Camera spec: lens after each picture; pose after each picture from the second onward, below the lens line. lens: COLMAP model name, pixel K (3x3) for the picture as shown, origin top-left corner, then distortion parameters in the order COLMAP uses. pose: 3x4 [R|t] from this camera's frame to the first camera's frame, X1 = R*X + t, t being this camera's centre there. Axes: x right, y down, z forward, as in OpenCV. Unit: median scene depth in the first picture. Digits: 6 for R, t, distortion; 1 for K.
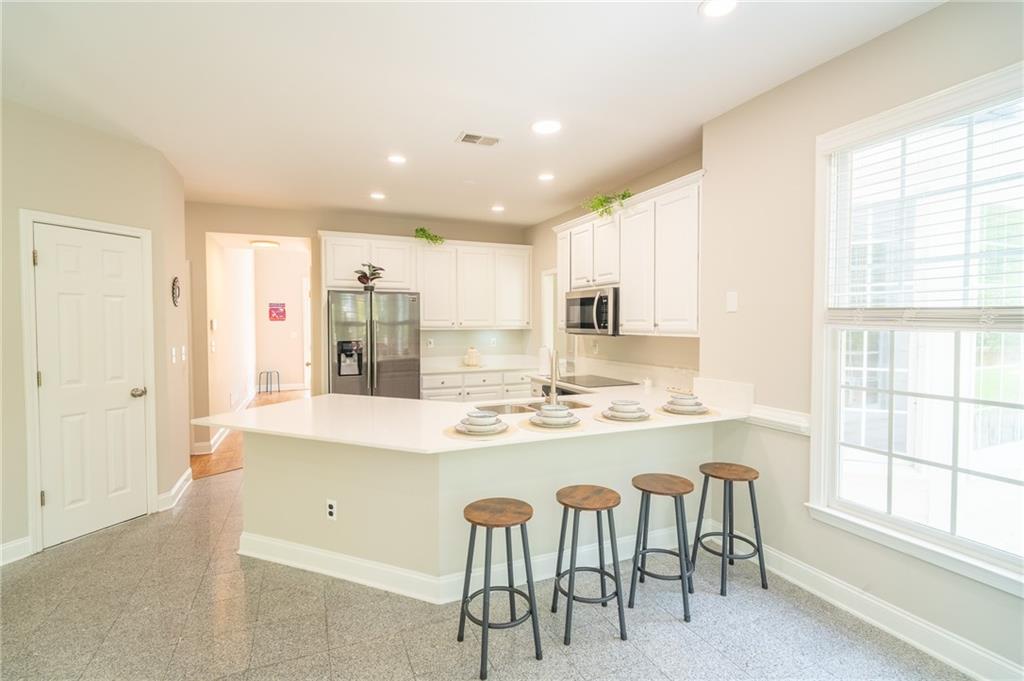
lens RADIAL K [[474.6, 0, 514.5], [0, 474.6, 337.2], [0, 0, 1]] dist [-0.003666, -0.000243]
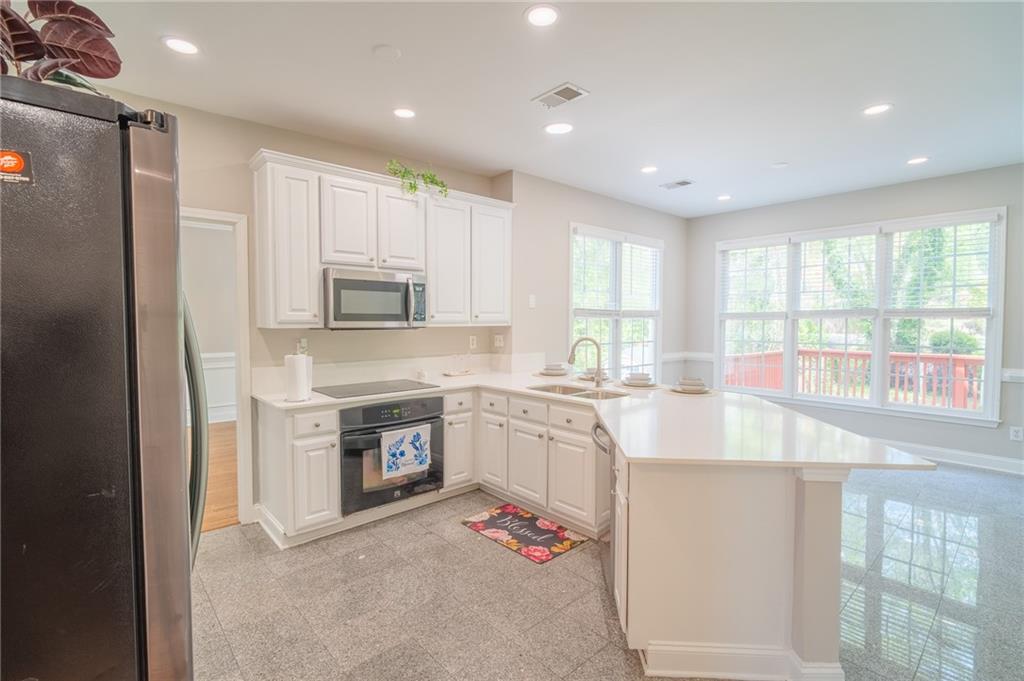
lens RADIAL K [[474.6, 0, 514.5], [0, 474.6, 337.2], [0, 0, 1]] dist [-0.003666, -0.000243]
pose [[-0.318465, -0.035032, 0.947287, -0.692345], [0.027946, 0.998536, 0.046322, -0.022164], [-0.947522, 0.041225, -0.317020, 1.088178]]
